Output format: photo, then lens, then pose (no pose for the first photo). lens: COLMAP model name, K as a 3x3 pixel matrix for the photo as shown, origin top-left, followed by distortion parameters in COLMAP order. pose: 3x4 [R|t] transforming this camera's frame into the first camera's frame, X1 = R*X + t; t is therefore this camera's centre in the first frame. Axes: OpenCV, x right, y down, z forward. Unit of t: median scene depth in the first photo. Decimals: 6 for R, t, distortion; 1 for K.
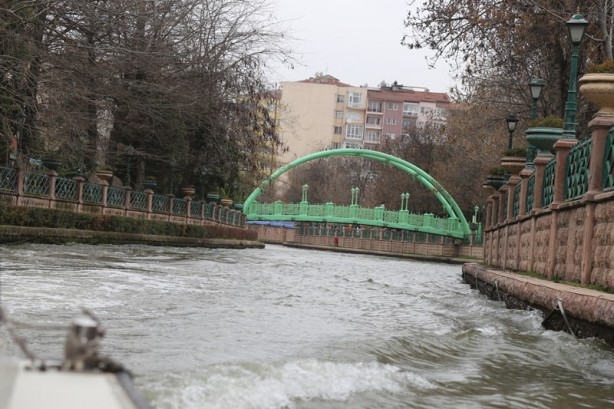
lens RADIAL K [[2211.1, 0, 307.0], [0, 2211.1, 204.5], [0, 0, 1]] dist [1.231243, 3.511918]
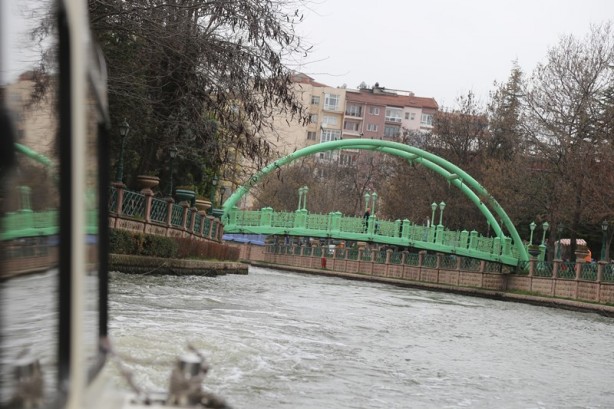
lens RADIAL K [[2211.1, 0, 307.0], [0, 2211.1, 204.5], [0, 0, 1]] dist [1.231243, 3.511918]
pose [[0.999331, 0.028580, 0.022817, -0.016141], [-0.028396, 0.999562, -0.008357, 0.003084], [-0.023046, 0.007704, 0.999705, 0.262811]]
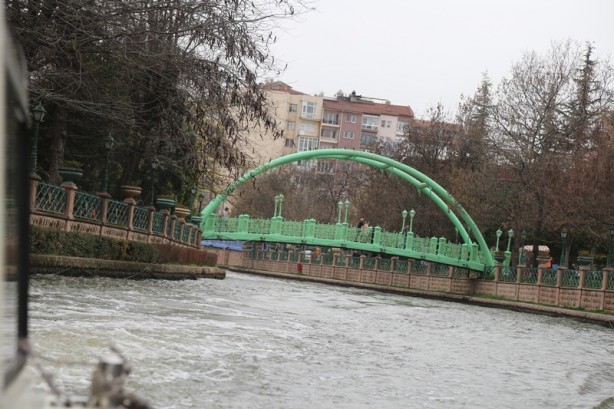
lens RADIAL K [[2211.1, 0, 307.0], [0, 2211.1, 204.5], [0, 0, 1]] dist [1.231243, 3.511918]
pose [[0.999002, 0.030899, 0.032258, -0.015638], [-0.030555, 0.999471, -0.011115, 0.002634], [-0.032584, 0.010118, 0.999418, 0.234108]]
